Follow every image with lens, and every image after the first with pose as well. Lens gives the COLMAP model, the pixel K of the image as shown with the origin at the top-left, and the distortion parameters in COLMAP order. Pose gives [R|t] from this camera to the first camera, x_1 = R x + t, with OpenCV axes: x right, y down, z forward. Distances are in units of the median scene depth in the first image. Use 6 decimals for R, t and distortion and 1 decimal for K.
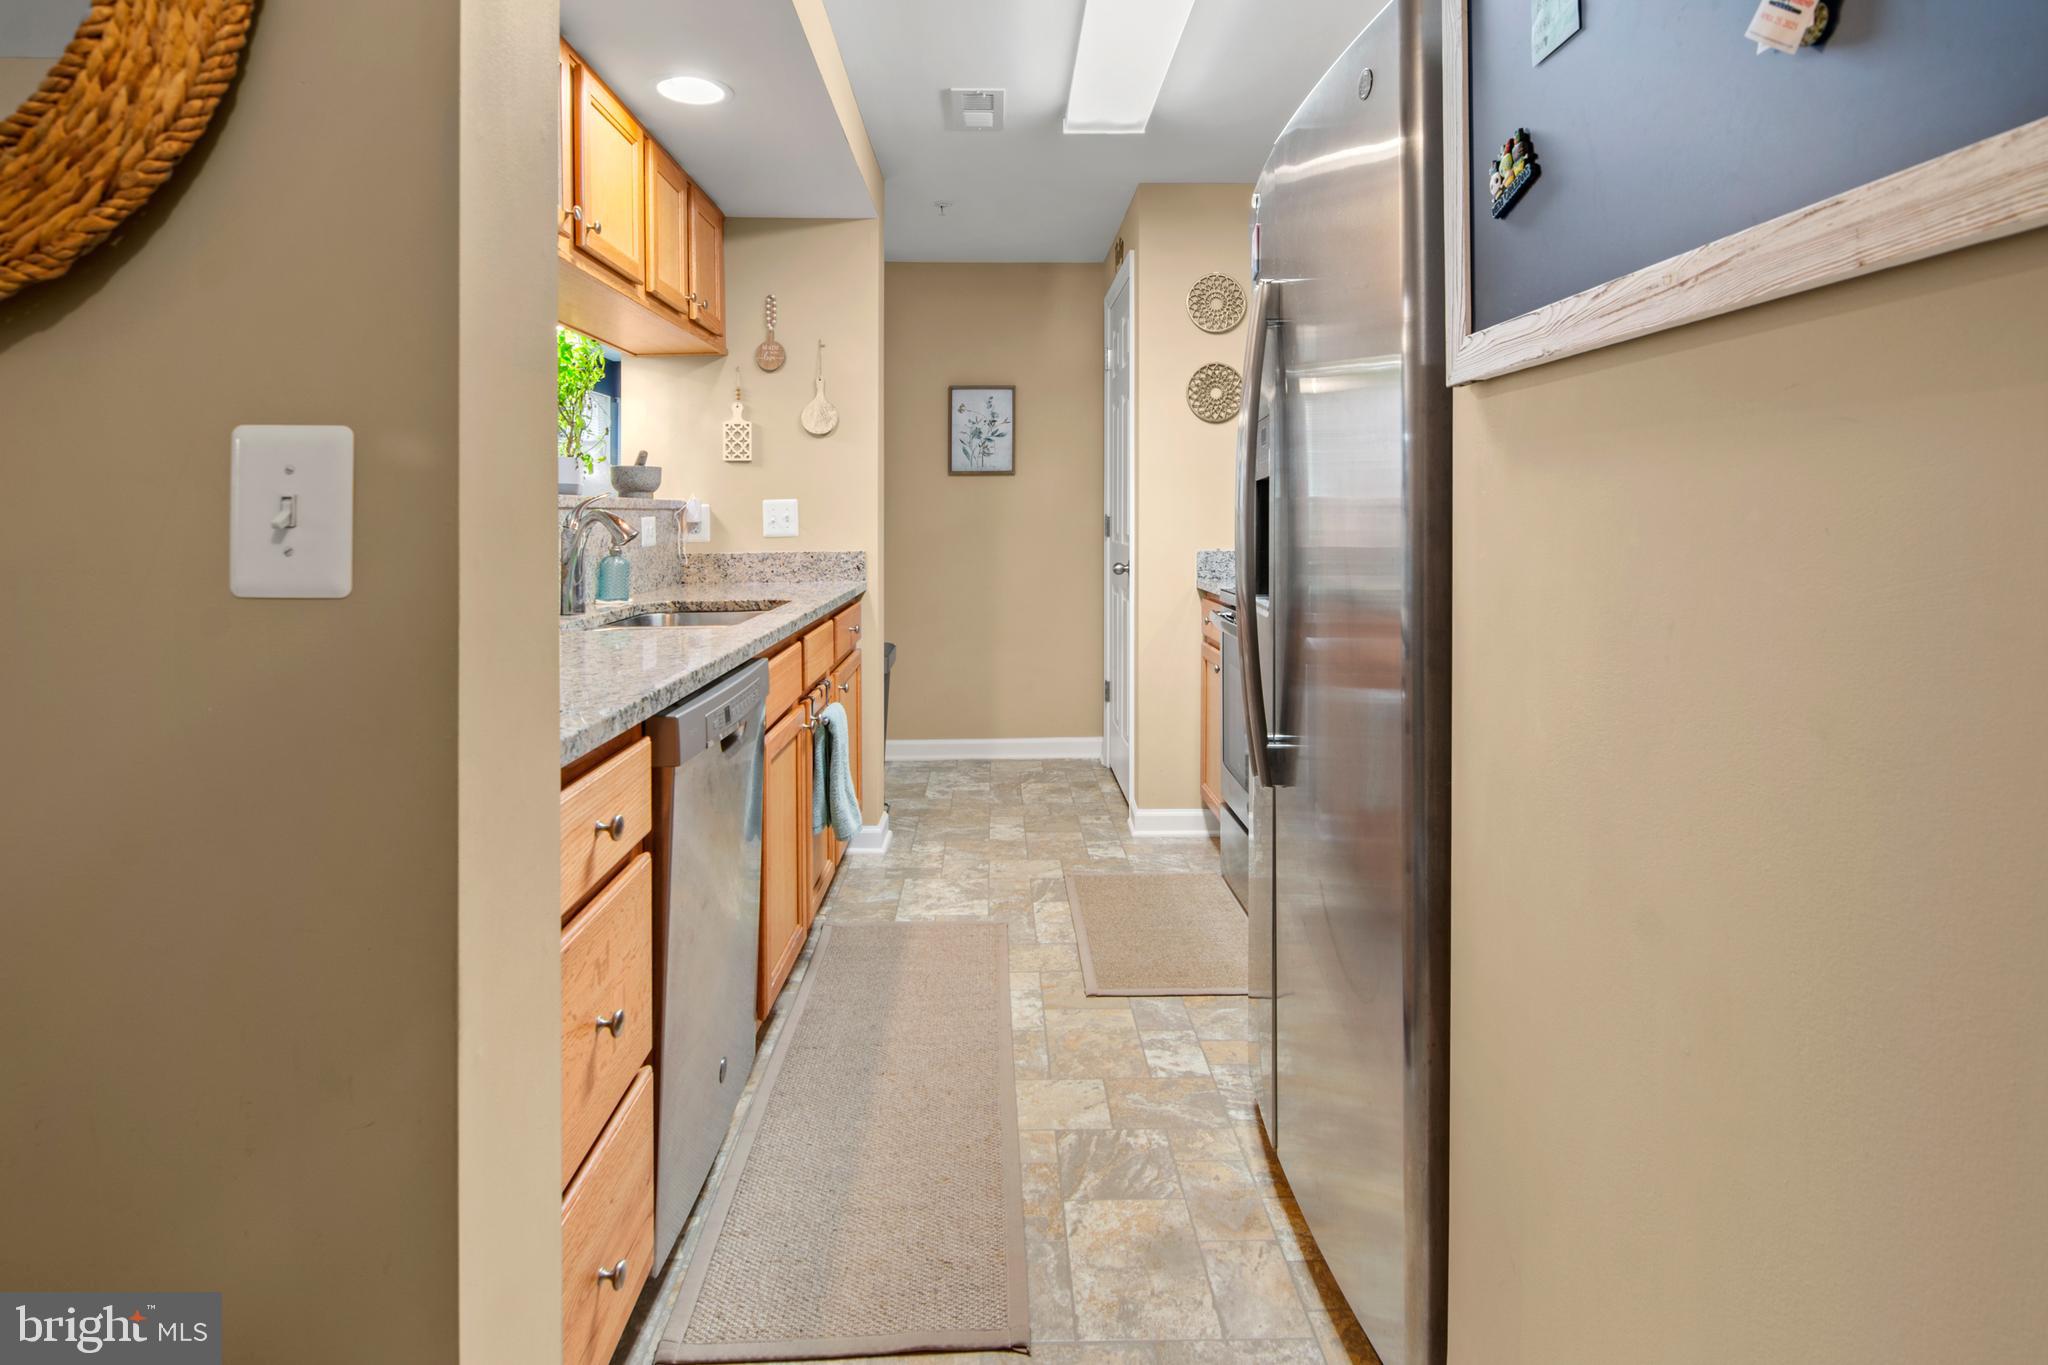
lens RADIAL K [[1016.3, 0, 965.1], [0, 1016.3, 589.8], [0, 0, 1]] dist [0.004608, -0.000107]
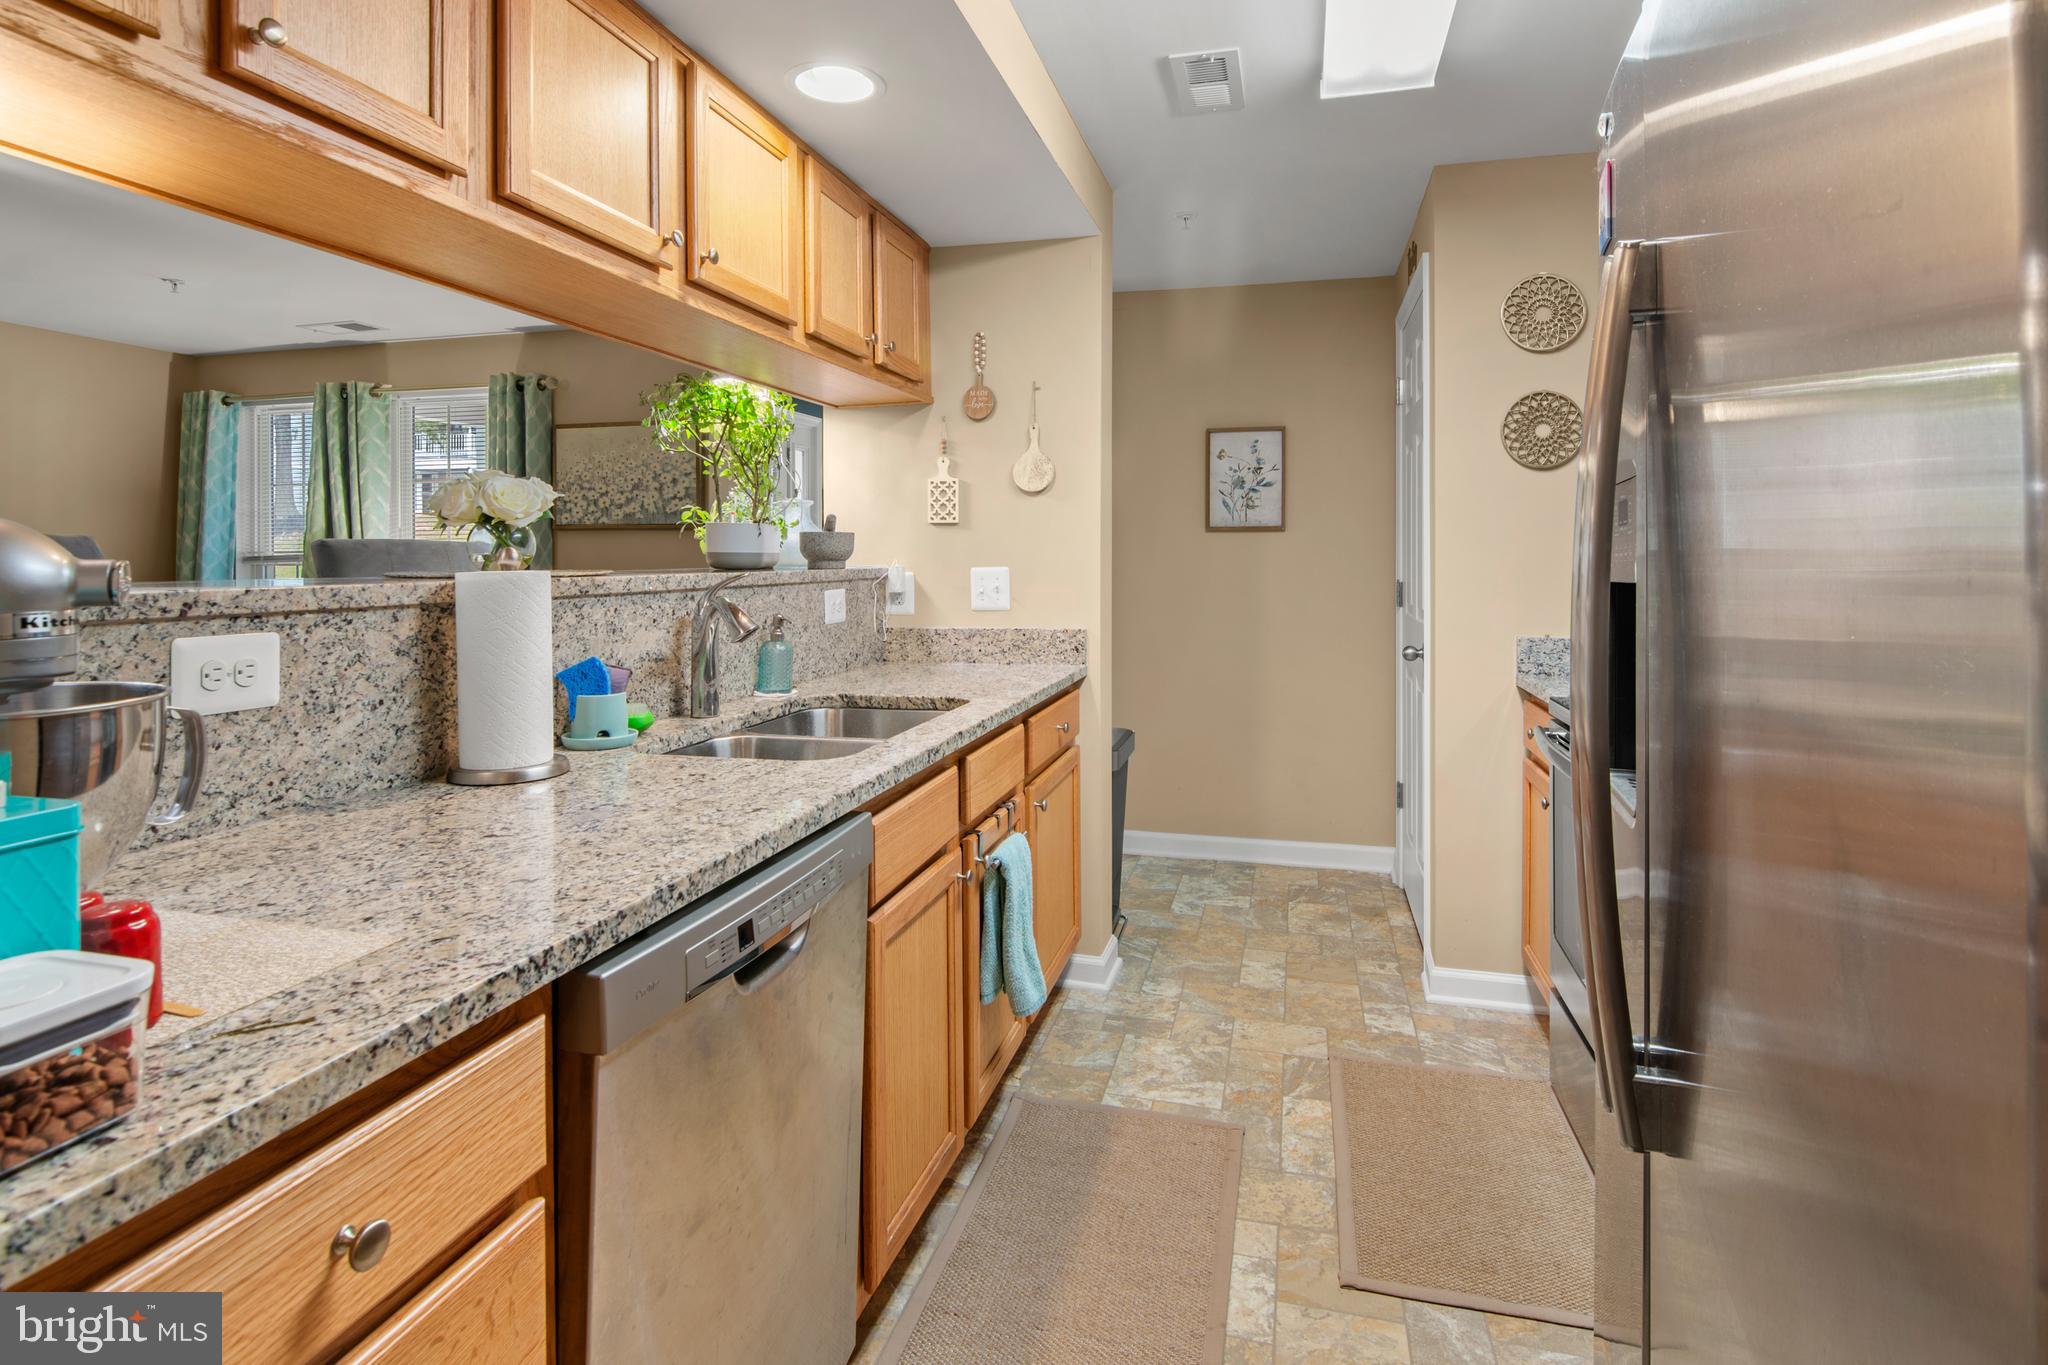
lens RADIAL K [[1022.0, 0, 1010.2], [0, 1022.0, 590.6], [0, 0, 1]] dist [0.000369, -0.006632]
pose [[0.970489, 0.008397, -0.240999, 0.045559], [-0.018016, 0.999125, -0.037737, -0.038063], [0.240472, 0.040966, 0.969791, 0.170796]]
